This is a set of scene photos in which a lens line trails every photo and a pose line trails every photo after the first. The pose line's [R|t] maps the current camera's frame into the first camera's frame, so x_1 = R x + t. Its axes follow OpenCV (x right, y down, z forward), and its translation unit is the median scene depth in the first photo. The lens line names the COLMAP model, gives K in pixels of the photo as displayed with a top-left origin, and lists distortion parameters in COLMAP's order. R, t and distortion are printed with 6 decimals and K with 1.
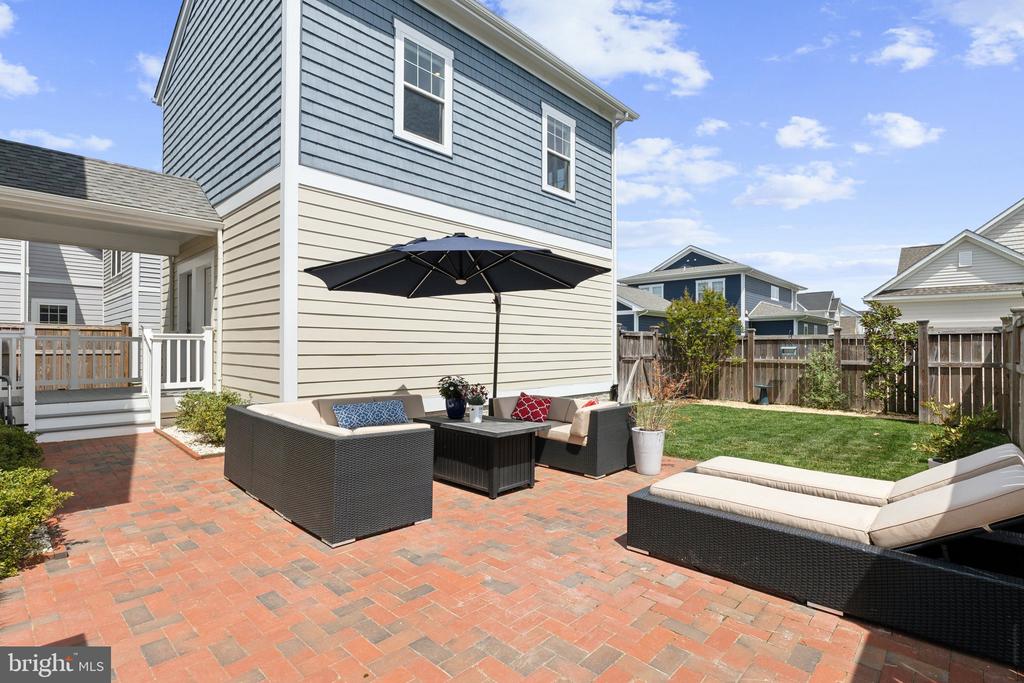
lens RADIAL K [[485.0, 0, 513.3], [0, 485.0, 338.5], [0, 0, 1]] dist [-0.005615, -0.000268]
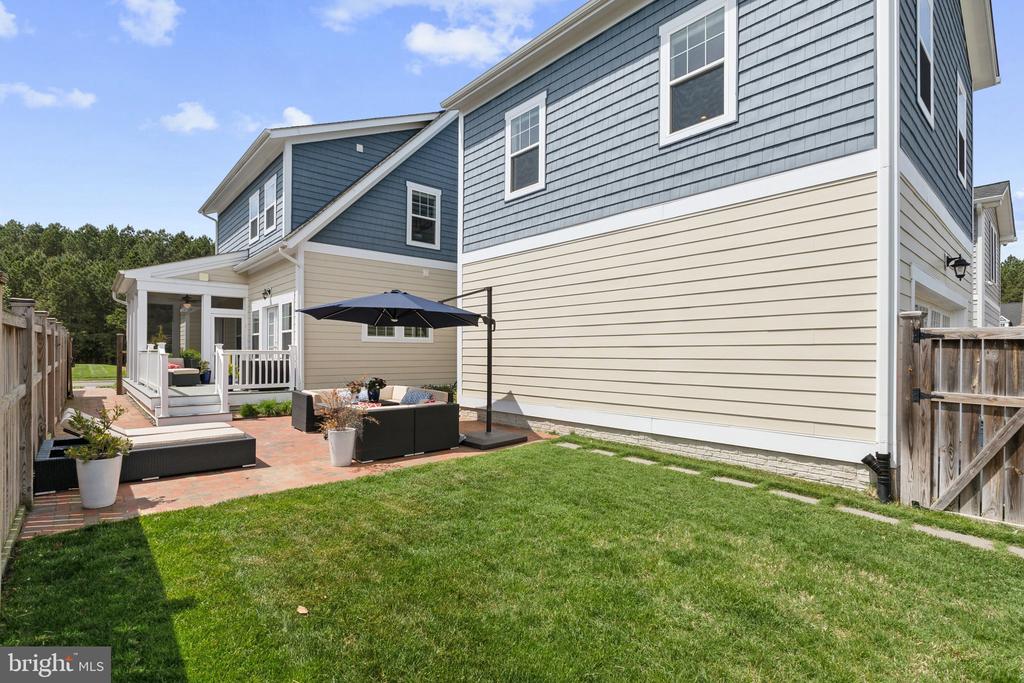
lens RADIAL K [[485.0, 0, 524.1], [0, 485.0, 362.2], [0, 0, 1]] dist [-0.005615, -0.000268]
pose [[-0.073232, 0.004706, -0.997304, 0.802317], [-0.001845, 0.999987, 0.004854, 0.012505], [0.997313, 0.002195, -0.073222, 0.851380]]
